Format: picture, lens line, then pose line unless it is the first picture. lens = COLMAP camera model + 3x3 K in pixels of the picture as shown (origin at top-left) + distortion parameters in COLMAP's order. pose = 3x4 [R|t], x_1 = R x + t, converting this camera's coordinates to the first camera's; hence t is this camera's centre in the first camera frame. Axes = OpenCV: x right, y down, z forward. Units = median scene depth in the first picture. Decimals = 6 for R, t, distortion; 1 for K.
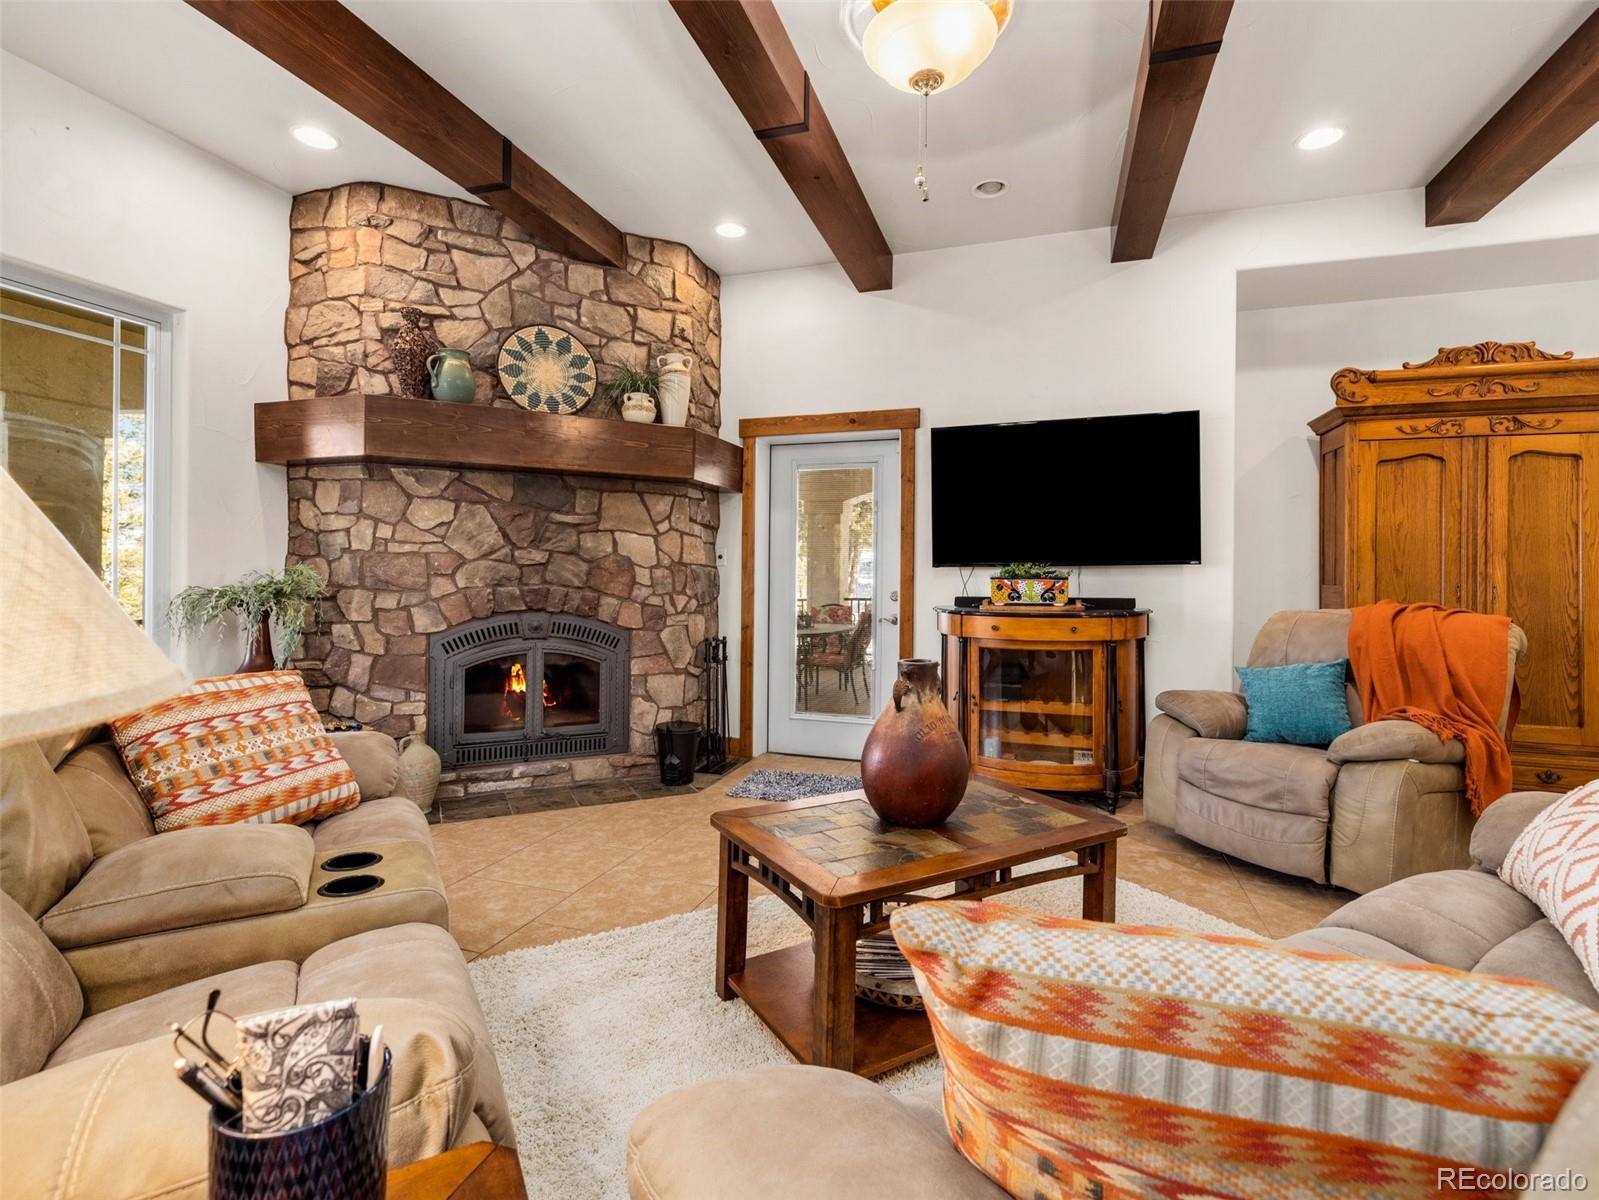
lens RADIAL K [[769.6, 0, 790.4], [0, 769.6, 562.9], [0, 0, 1]] dist [0.019956, 0.000234]
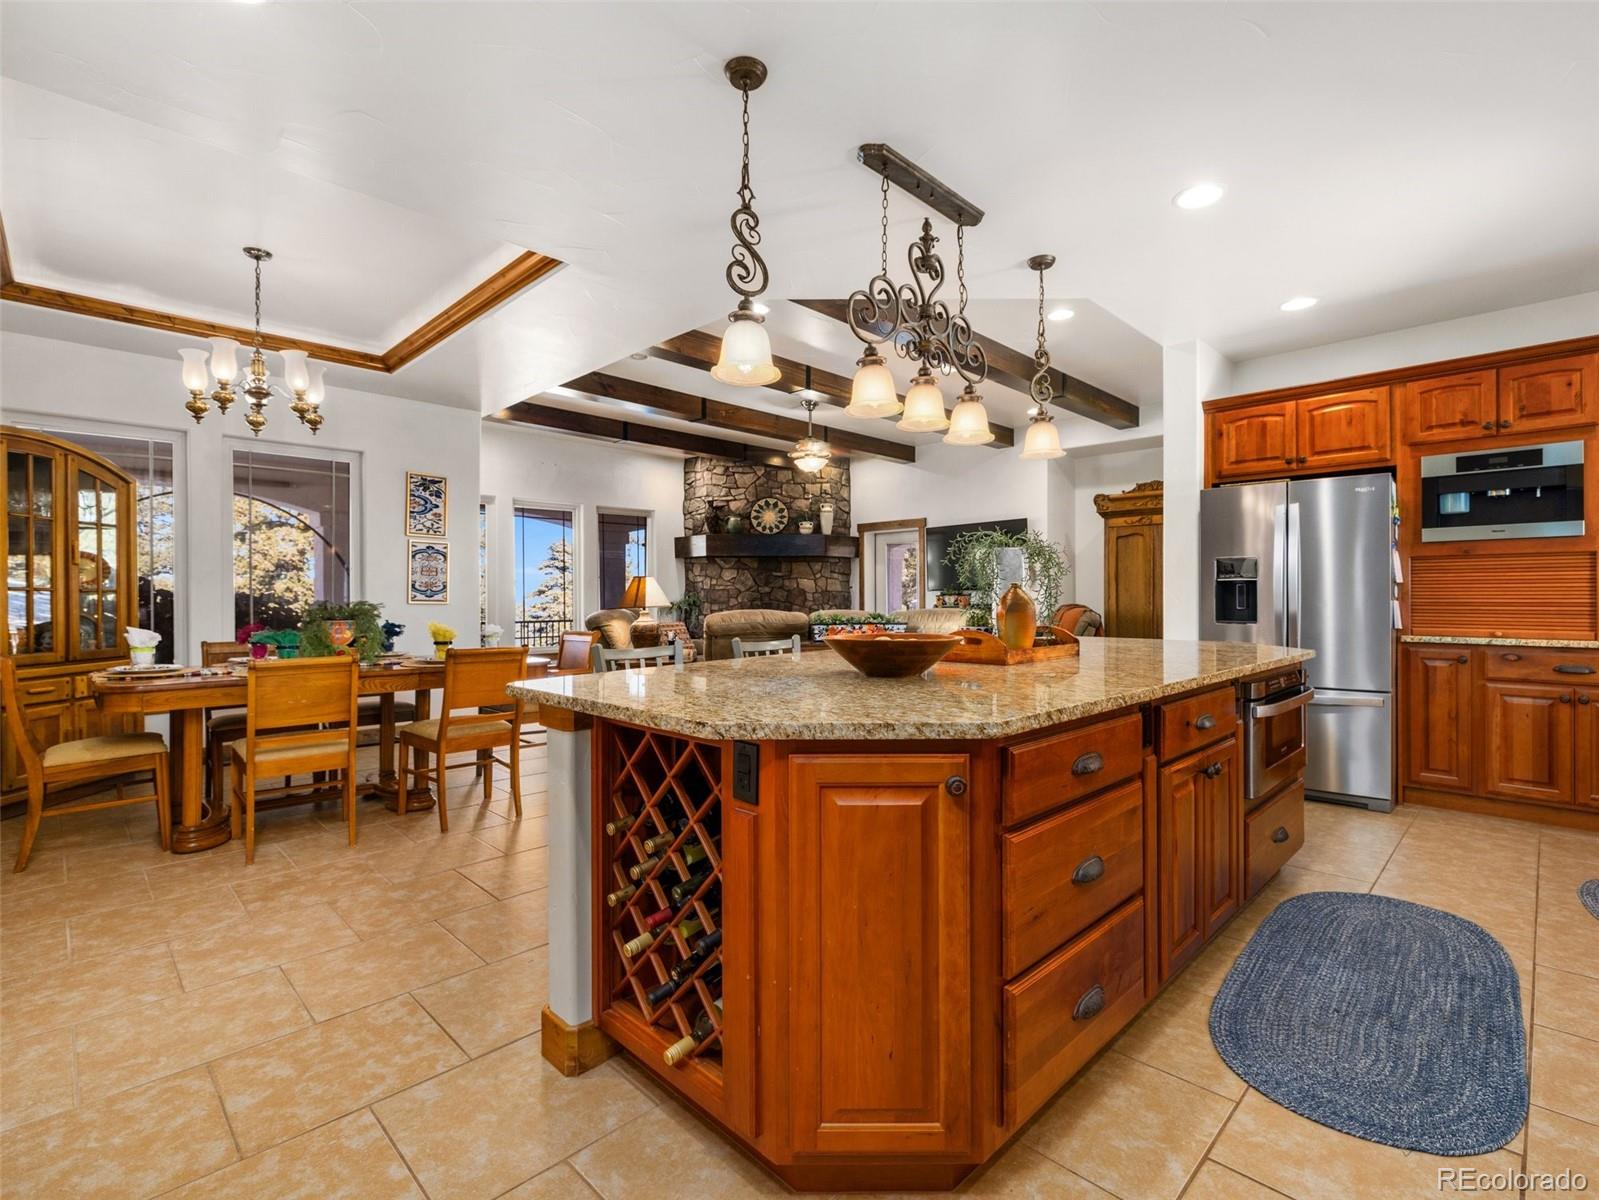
lens RADIAL K [[760.1, 0, 802.2], [0, 760.1, 585.6], [0, 0, 1]] dist [0.002658, 0.000352]
pose [[0.899440, -0.020768, -0.436550, 0.880219], [0.021620, 0.999762, -0.003017, -0.011561], [0.436509, -0.006725, 0.899675, -1.214034]]
